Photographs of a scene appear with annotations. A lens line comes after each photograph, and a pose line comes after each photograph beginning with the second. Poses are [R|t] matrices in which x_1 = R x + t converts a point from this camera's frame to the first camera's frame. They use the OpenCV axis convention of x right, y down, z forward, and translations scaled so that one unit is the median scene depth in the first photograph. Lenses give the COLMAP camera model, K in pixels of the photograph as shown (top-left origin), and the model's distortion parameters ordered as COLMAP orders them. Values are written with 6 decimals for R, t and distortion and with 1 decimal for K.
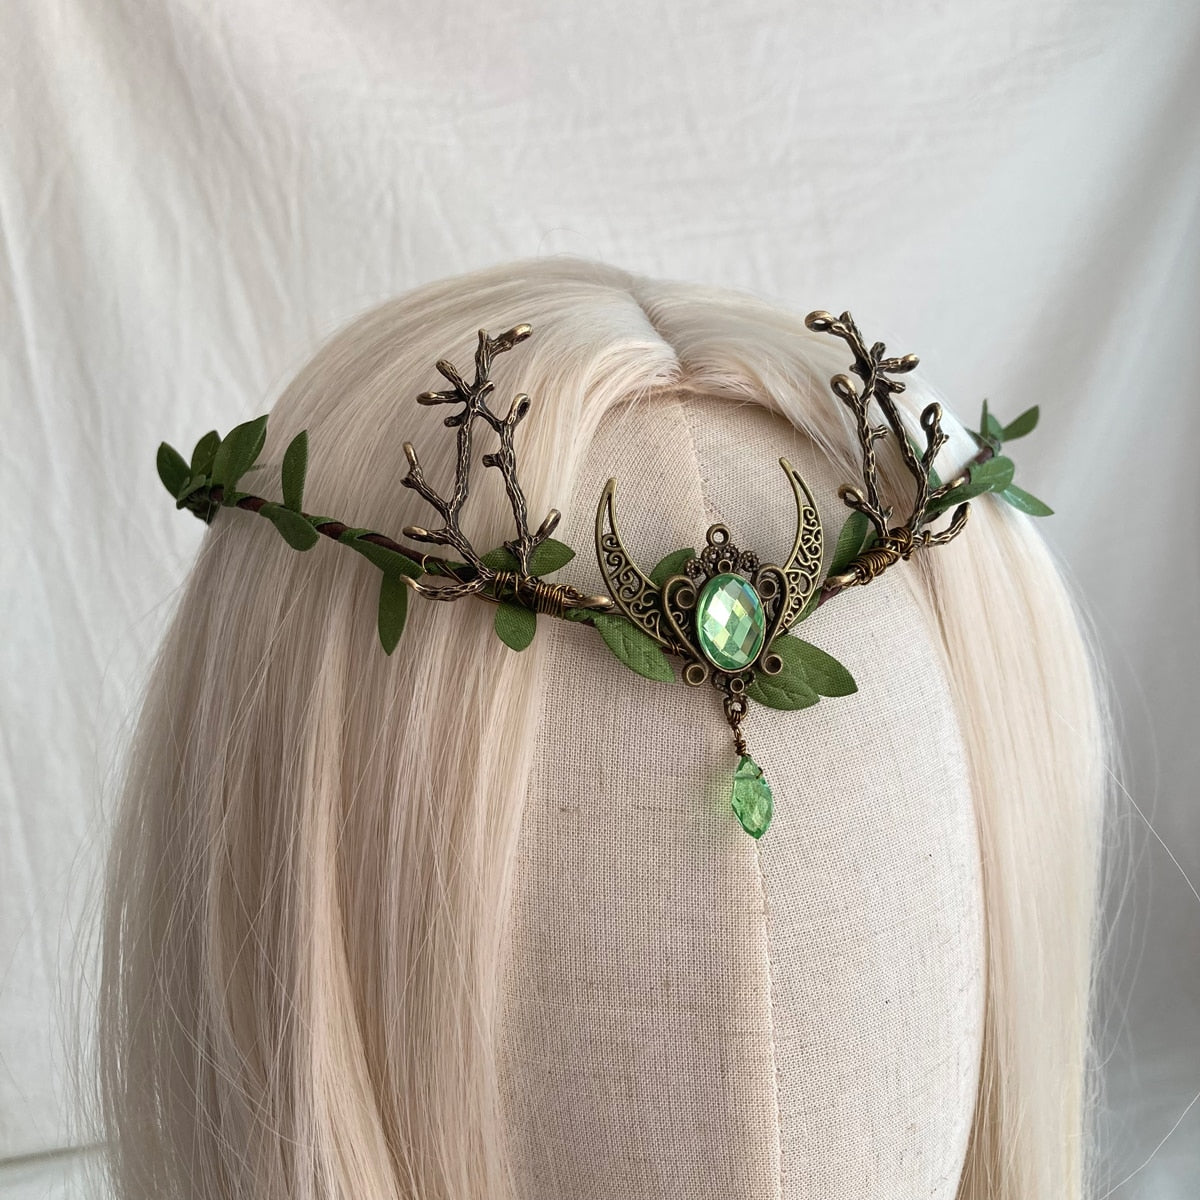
lens RADIAL K [[1207.9, 0, 600.0], [0, 1207.9, 600.0], [0, 0, 1]] dist [0.036012, -0.187394]
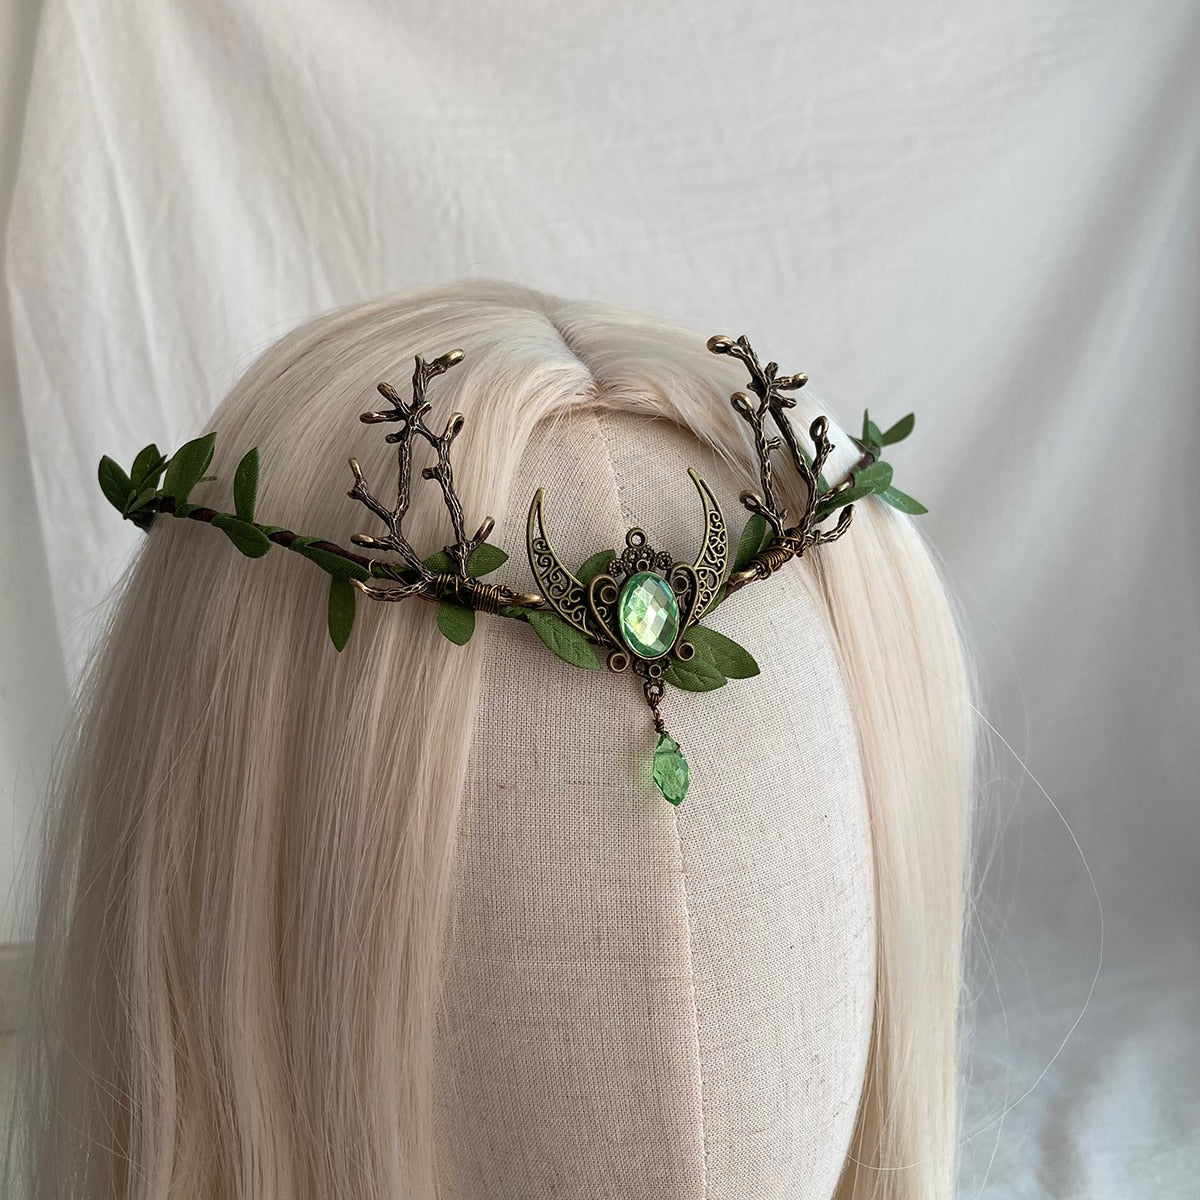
lens RADIAL K [[1207.9, 0, 600.0], [0, 1207.9, 600.0], [0, 0, 1]] dist [0.036012, -0.187394]
pose [[0.996059, -0.020528, 0.086281, -0.032640], [0.020217, 0.999786, 0.004482, -0.001507], [-0.086355, -0.002720, 0.996261, -0.114551]]
